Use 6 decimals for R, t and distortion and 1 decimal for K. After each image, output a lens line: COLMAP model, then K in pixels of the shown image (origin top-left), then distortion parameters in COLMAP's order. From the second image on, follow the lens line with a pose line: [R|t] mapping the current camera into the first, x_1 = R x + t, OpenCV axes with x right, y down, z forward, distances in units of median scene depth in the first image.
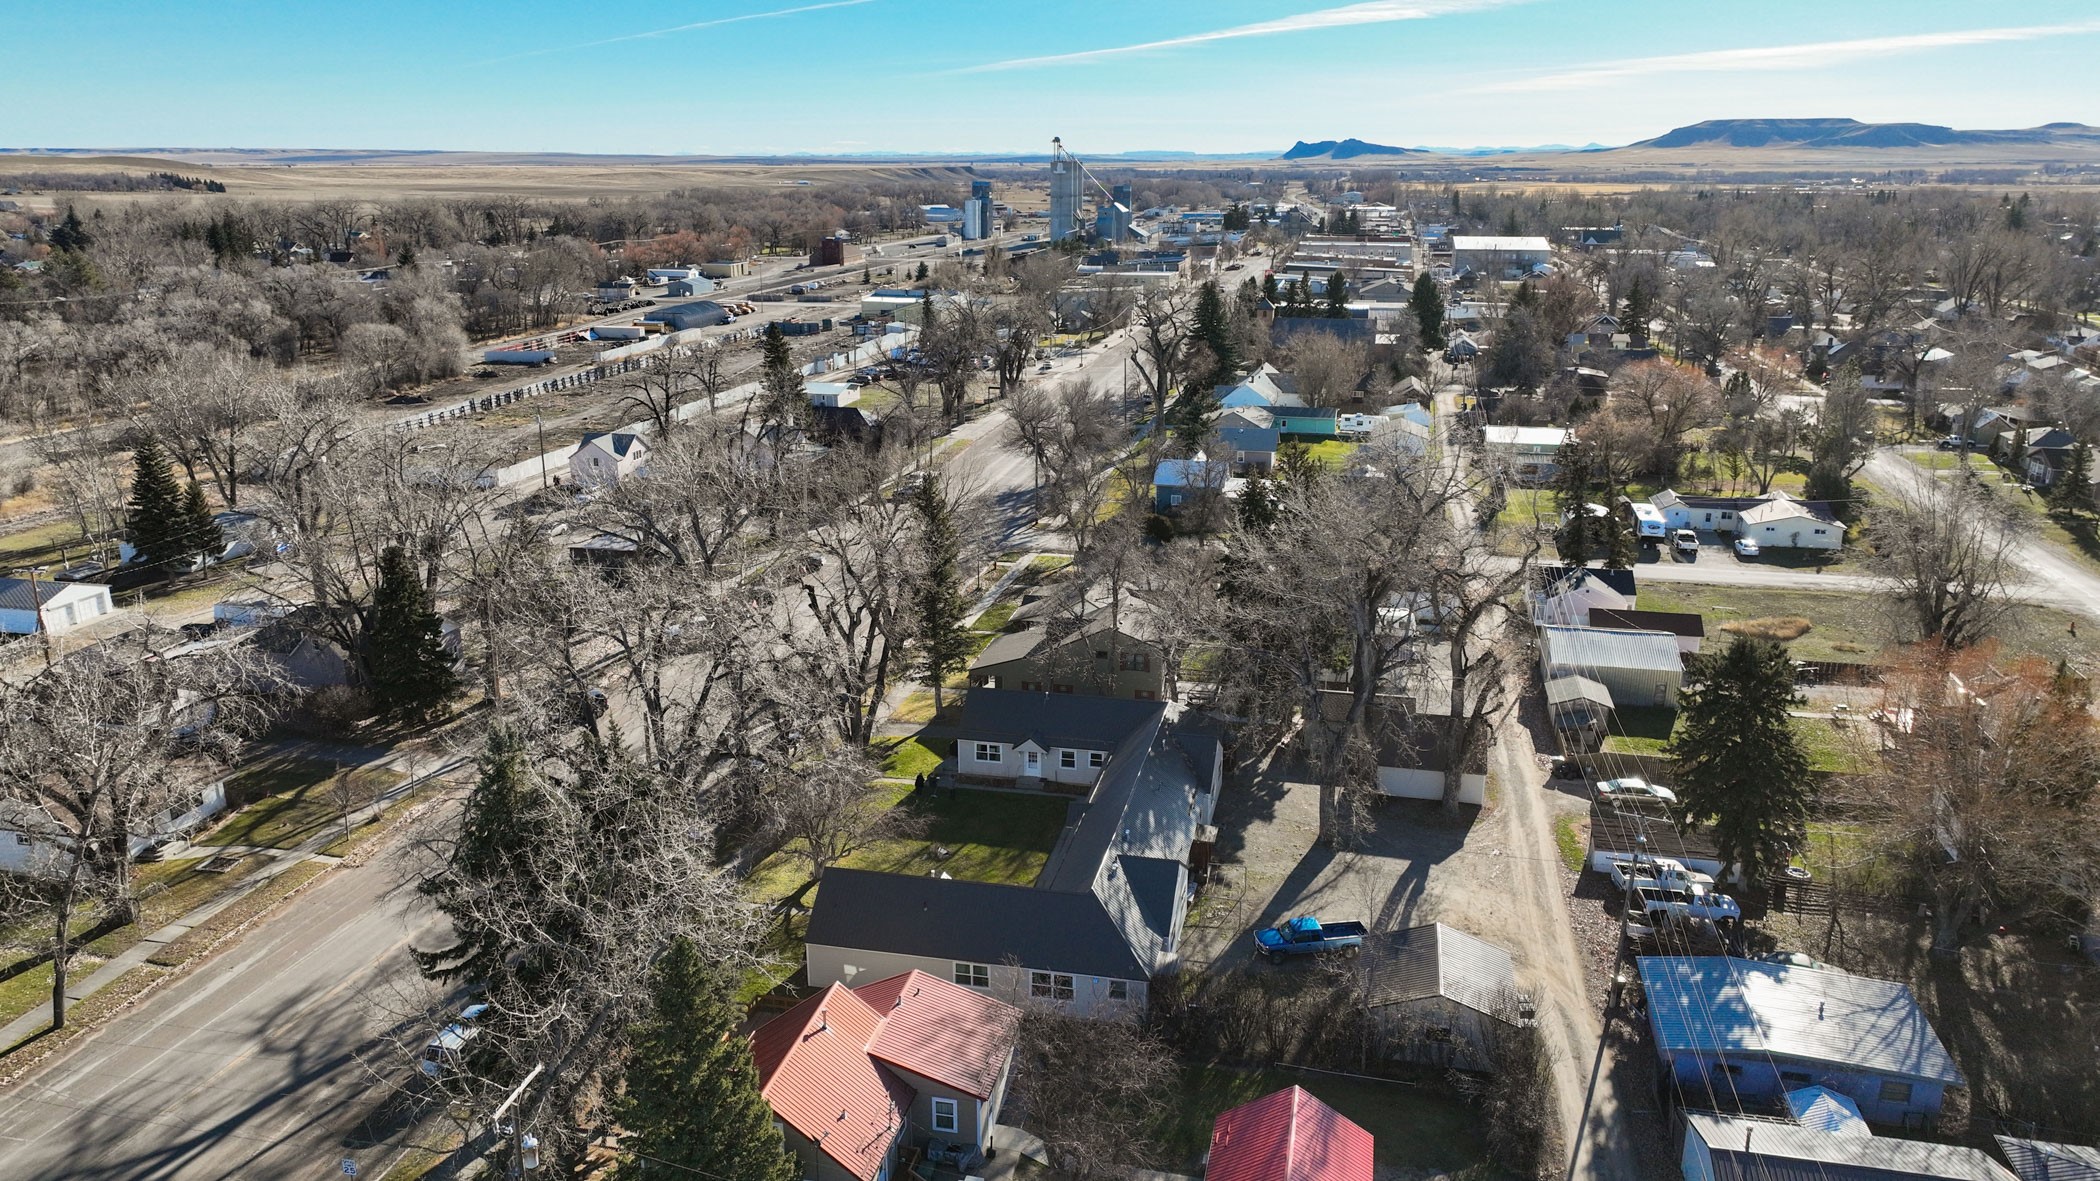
lens RADIAL K [[1489.5, 0, 1050.0], [0, 1489.5, 590.5], [0, 0, 1]] dist [0.003234, 0.008194]
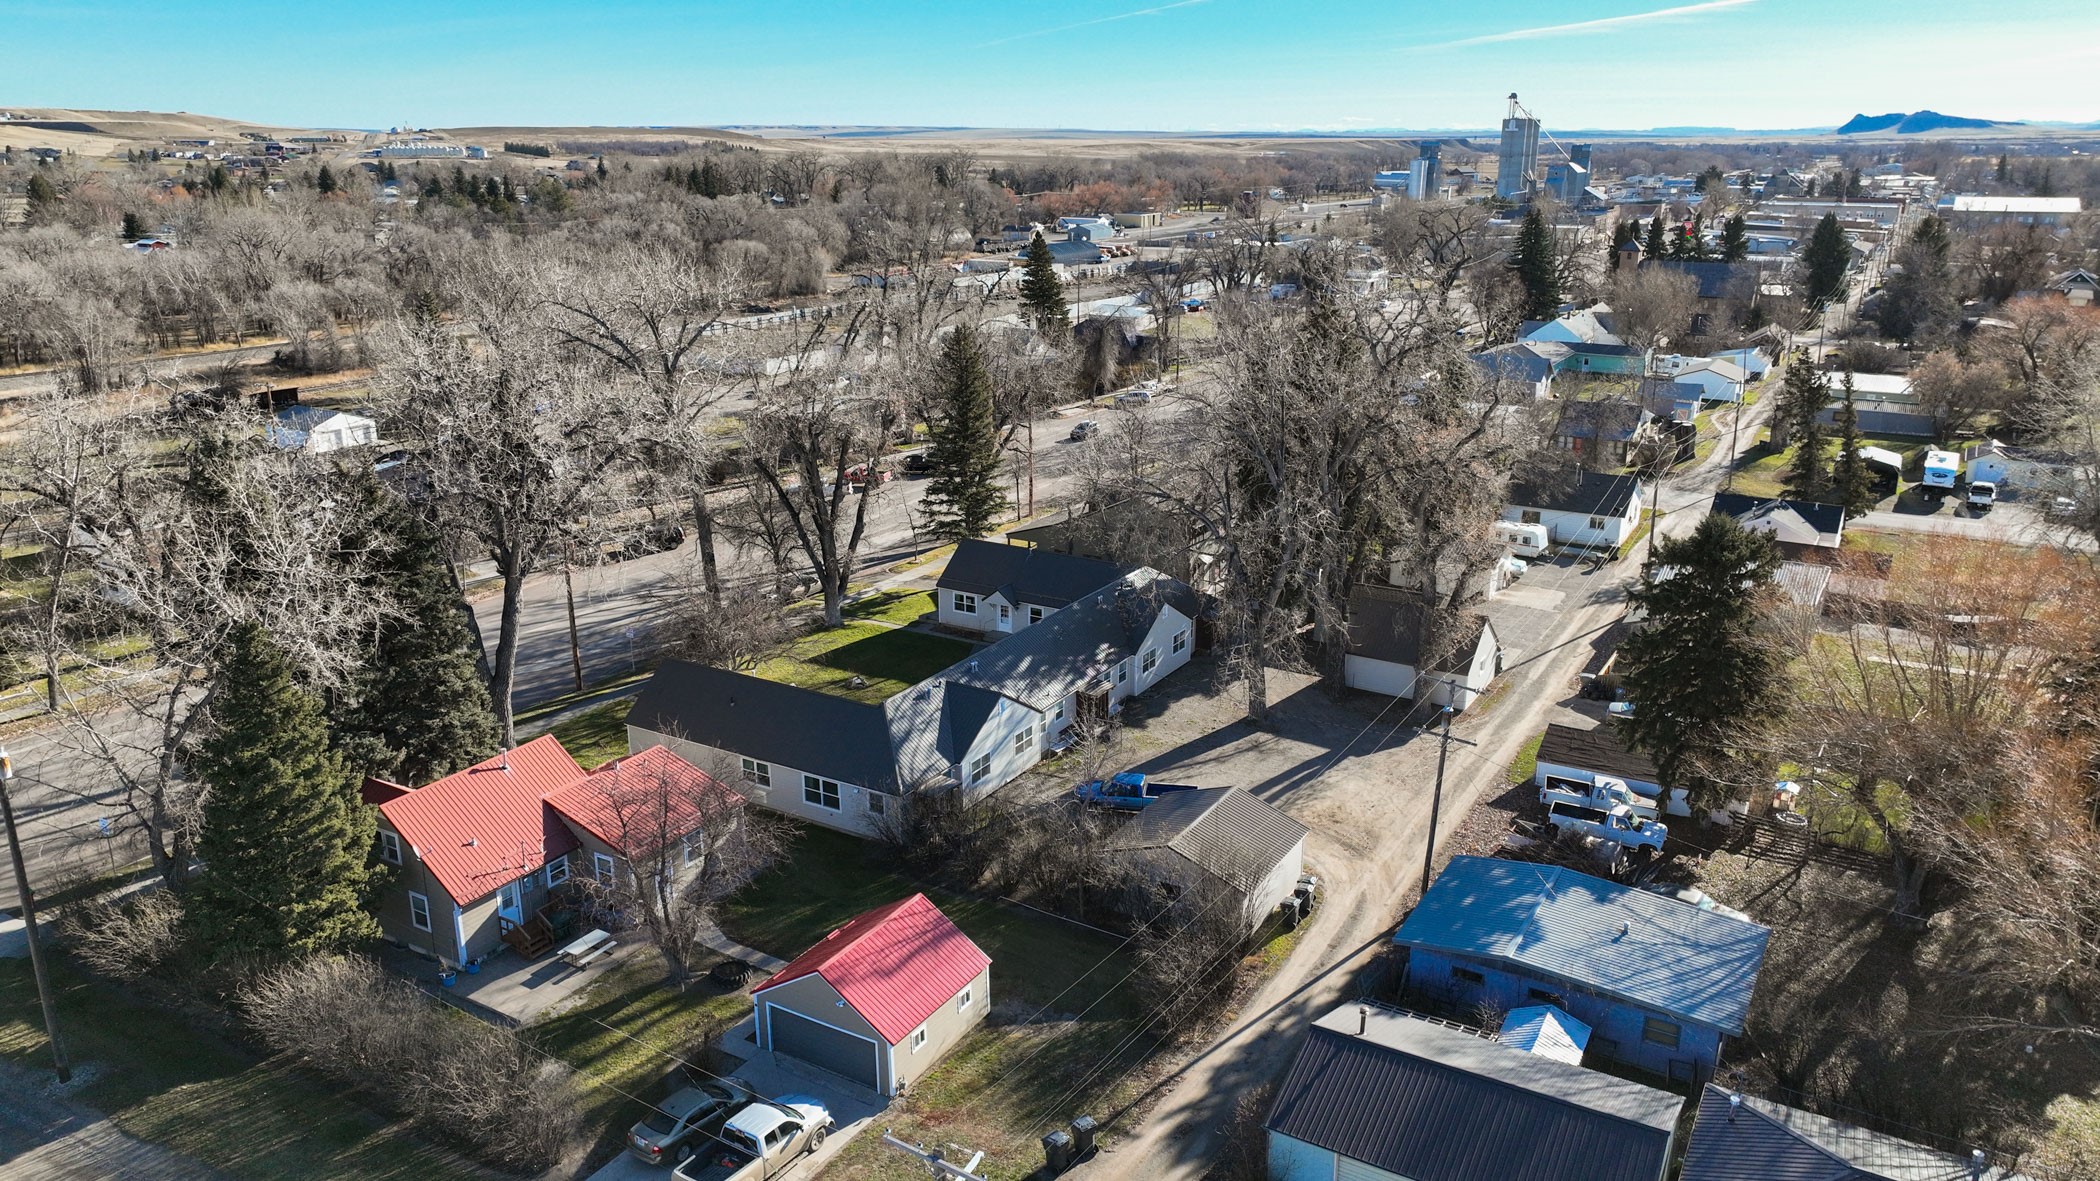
lens RADIAL K [[1489.5, 0, 1050.0], [0, 1489.5, 590.5], [0, 0, 1]] dist [0.003234, 0.008194]
pose [[0.949317, 0.093720, -0.300023, 0.334277], [-0.089268, 0.995599, 0.028544, 0.074548], [0.301377, -0.000315, 0.953505, 0.095797]]
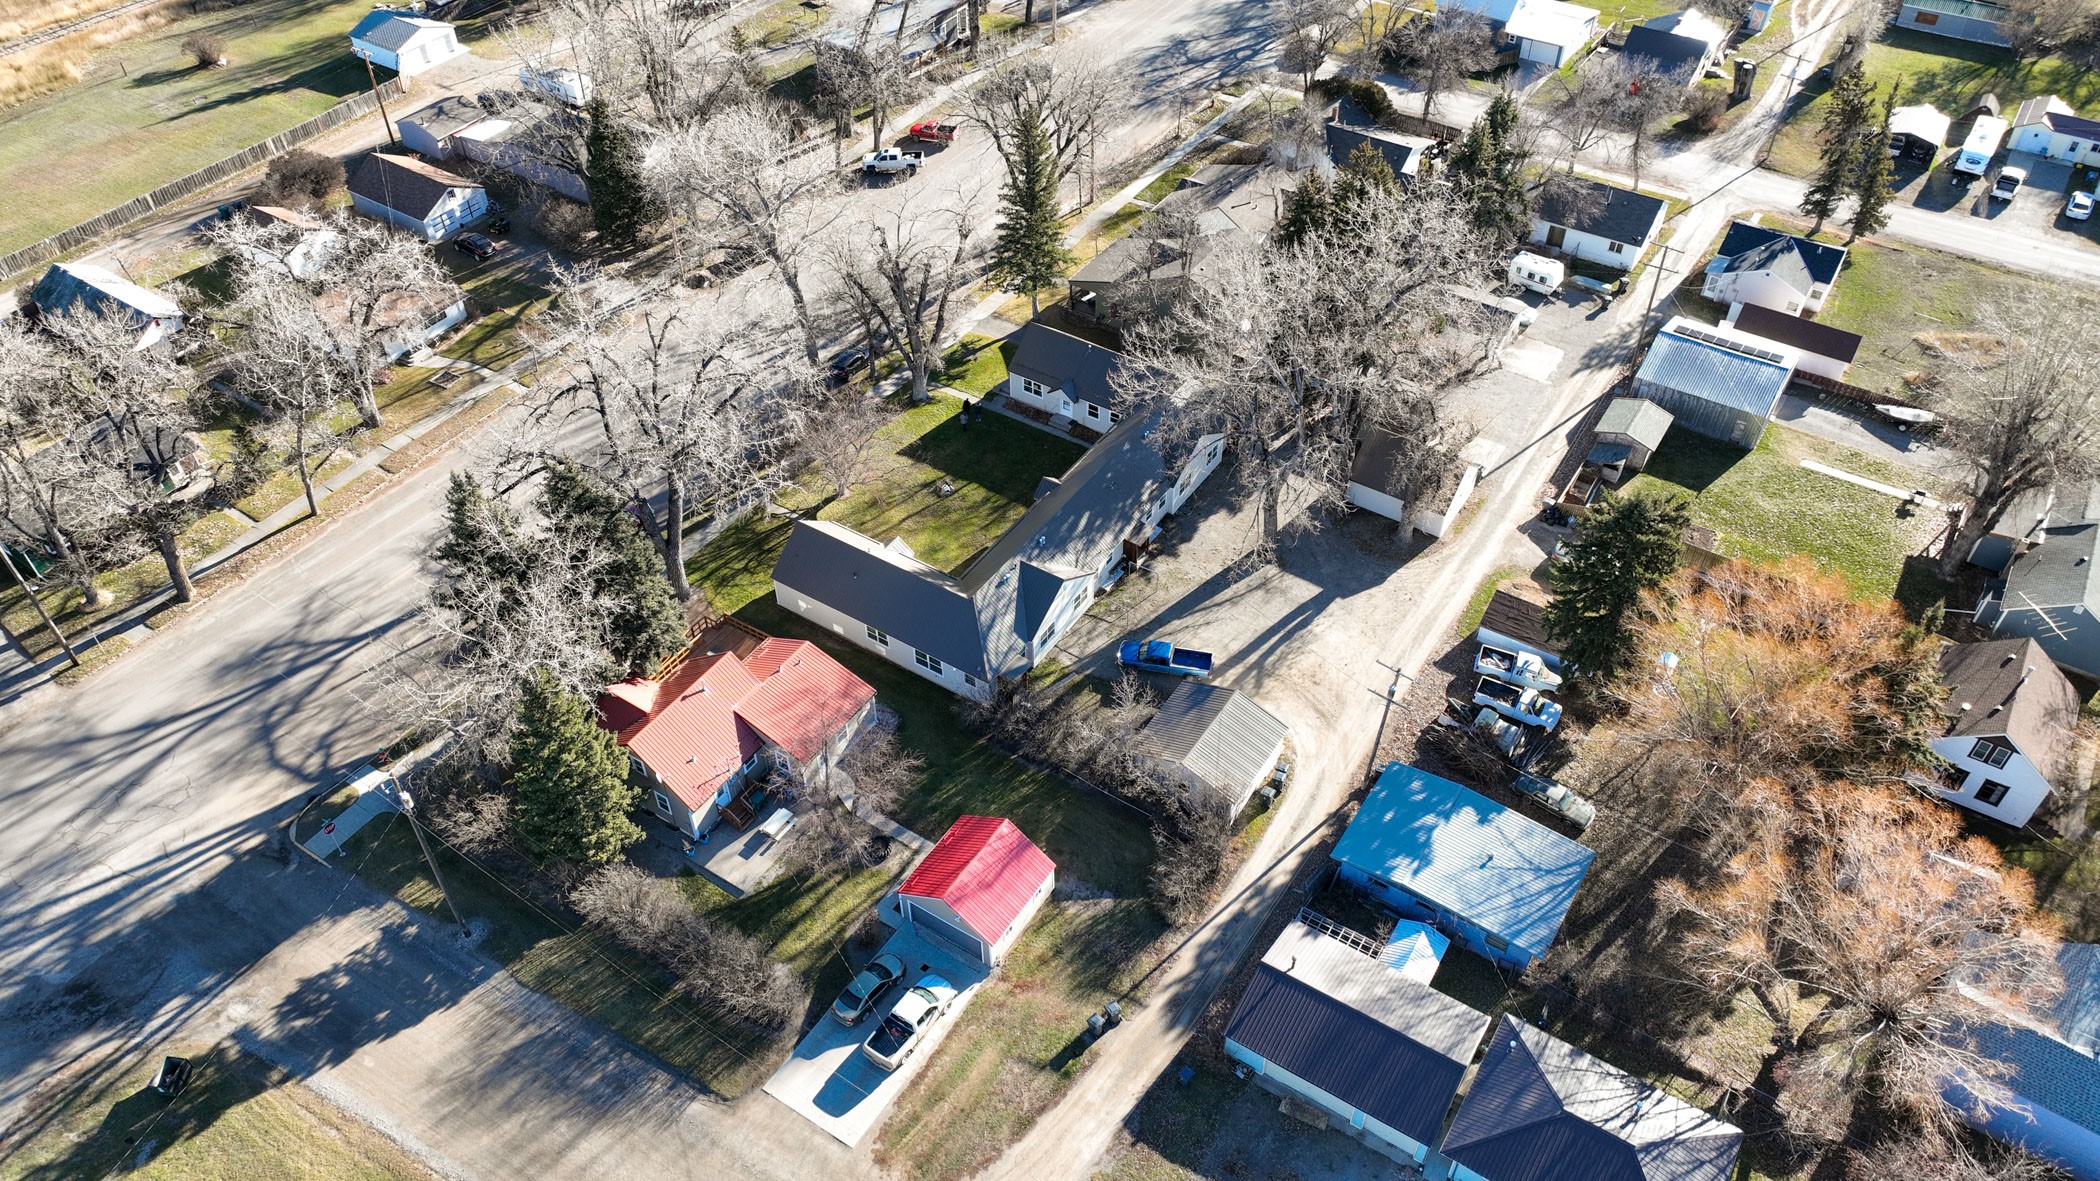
lens RADIAL K [[1489.5, 0, 1050.0], [0, 1489.5, 590.5], [0, 0, 1]] dist [0.003234, 0.008194]
pose [[0.935933, 0.240322, -0.257438, 0.332339], [-0.094120, 0.875086, 0.474727, -0.328189], [0.339368, -0.420082, 0.841641, -0.021751]]
